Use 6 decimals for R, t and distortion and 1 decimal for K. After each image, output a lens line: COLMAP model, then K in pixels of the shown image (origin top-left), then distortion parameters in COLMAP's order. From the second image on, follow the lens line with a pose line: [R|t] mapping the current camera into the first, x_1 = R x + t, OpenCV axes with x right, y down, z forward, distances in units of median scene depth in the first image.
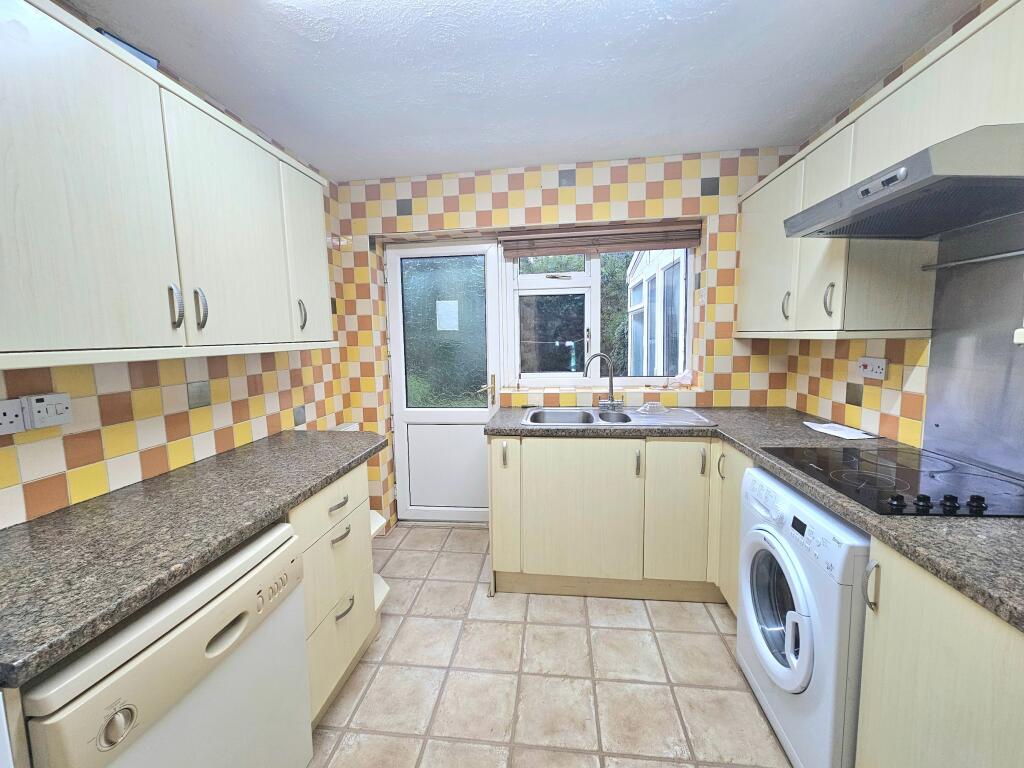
lens RADIAL K [[415.7, 0, 506.3], [0, 415.7, 379.9], [0, 0, 1]] dist [-0.002918, 0.000695]
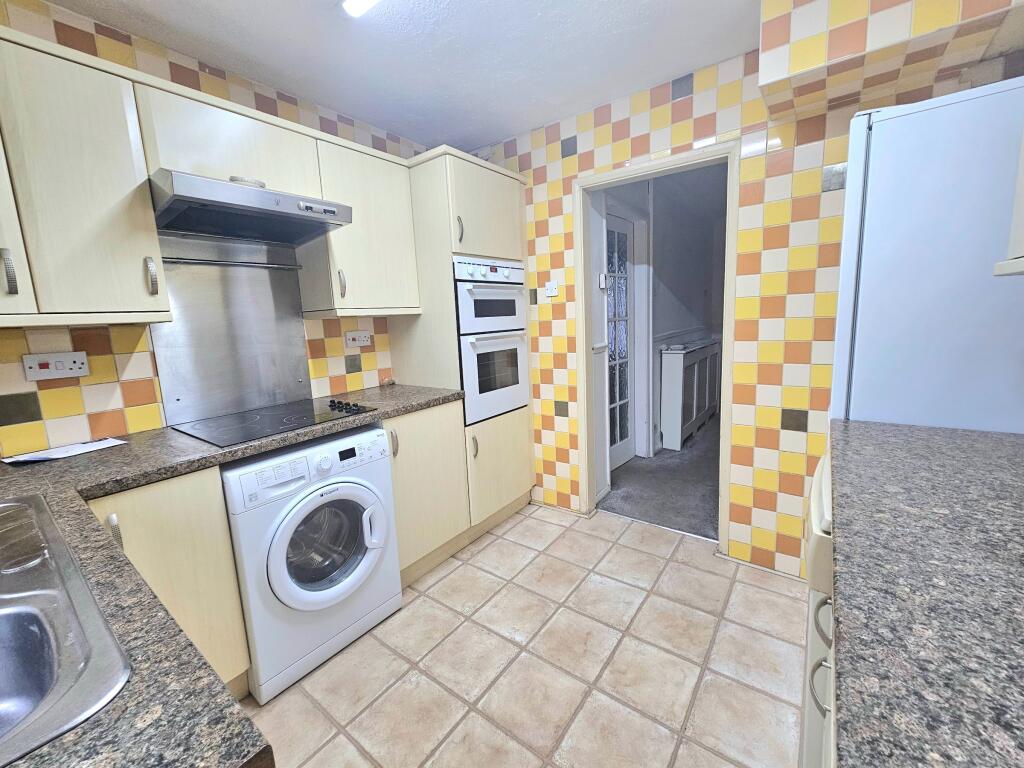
lens RADIAL K [[415.7, 0, 507.2], [0, 415.7, 381.2], [0, 0, 1]] dist [-0.002918, 0.000695]
pose [[-0.863834, -0.012792, 0.503614, -0.230654], [0.120288, 0.965525, 0.230851, -0.067178], [-0.489206, 0.259995, -0.832515, 1.050618]]
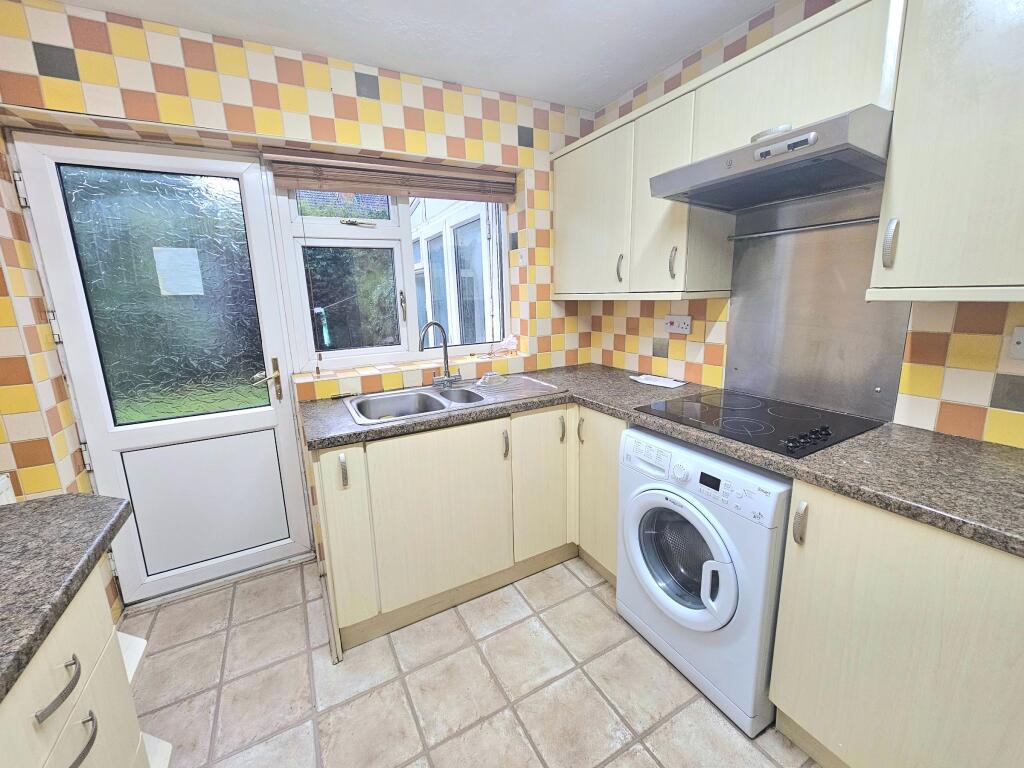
lens RADIAL K [[415.7, 0, 510.3], [0, 415.7, 379.3], [0, 0, 1]] dist [-0.002918, 0.000695]
pose [[0.812079, -0.123692, 0.570288, -0.156565], [0.075612, 0.991342, 0.107345, -0.030855], [-0.578628, -0.044052, 0.814401, 0.264199]]
